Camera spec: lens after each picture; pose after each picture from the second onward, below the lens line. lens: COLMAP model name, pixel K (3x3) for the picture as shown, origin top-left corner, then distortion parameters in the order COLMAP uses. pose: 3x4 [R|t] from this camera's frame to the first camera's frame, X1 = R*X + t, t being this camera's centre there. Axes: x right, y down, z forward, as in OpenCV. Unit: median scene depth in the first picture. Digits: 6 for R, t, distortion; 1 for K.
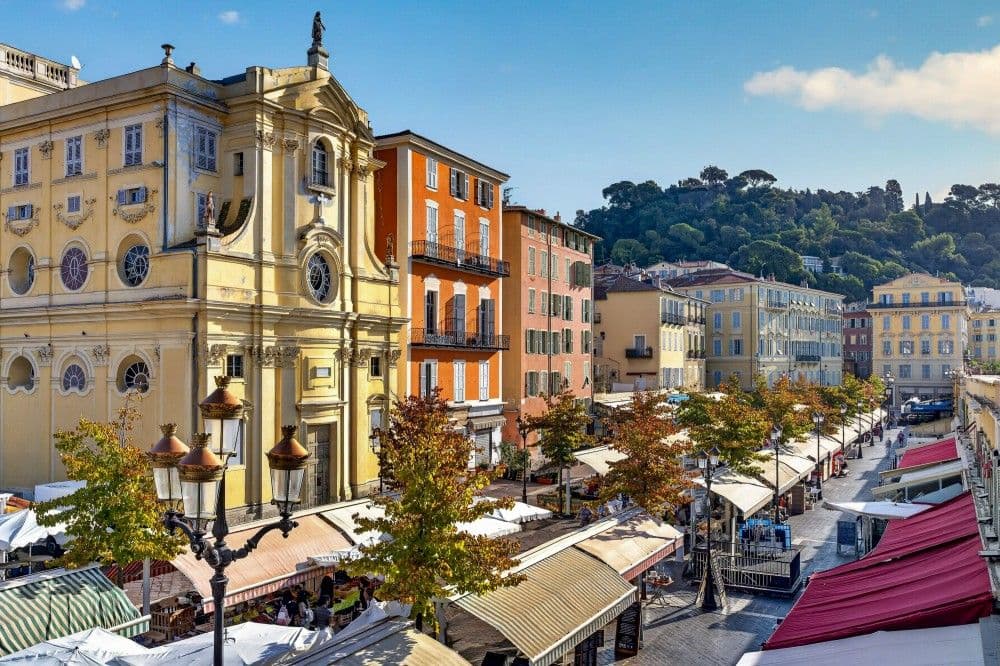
lens RADIAL K [[754.2, 0, 500.0], [0, 754.2, 336.9], [0, 0, 1]] dist [-0.004264, -0.000882]
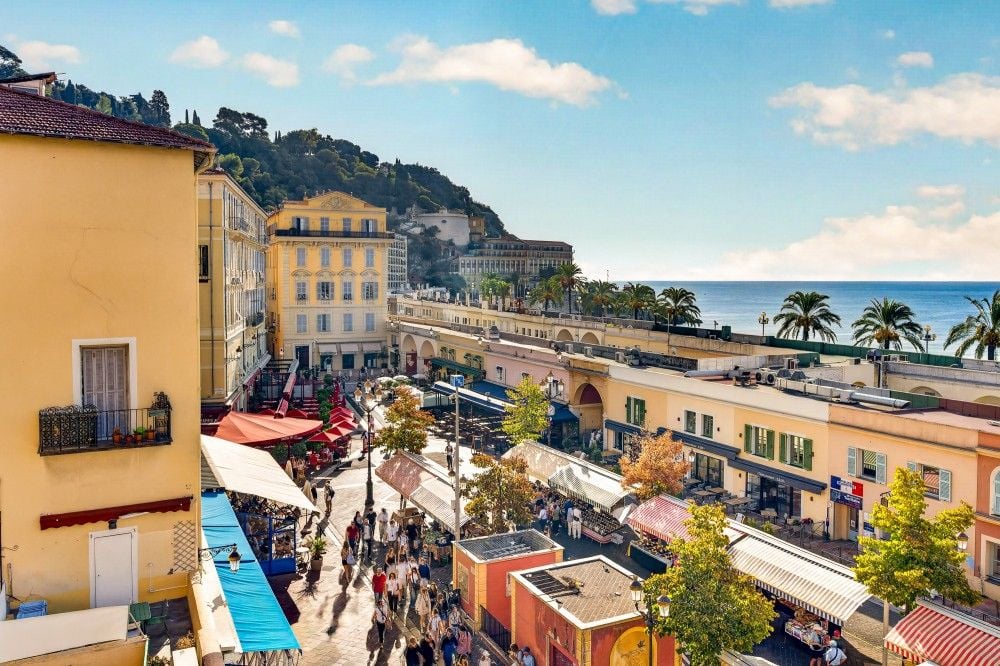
lens RADIAL K [[754.2, 0, 501.0], [0, 754.2, 331.3], [0, 0, 1]] dist [-0.004264, -0.000882]
pose [[0.593558, -0.055107, 0.802902, 0.041185], [-0.024727, 0.995933, 0.086636, -0.015192], [-0.804411, -0.071276, 0.589782, 0.417906]]
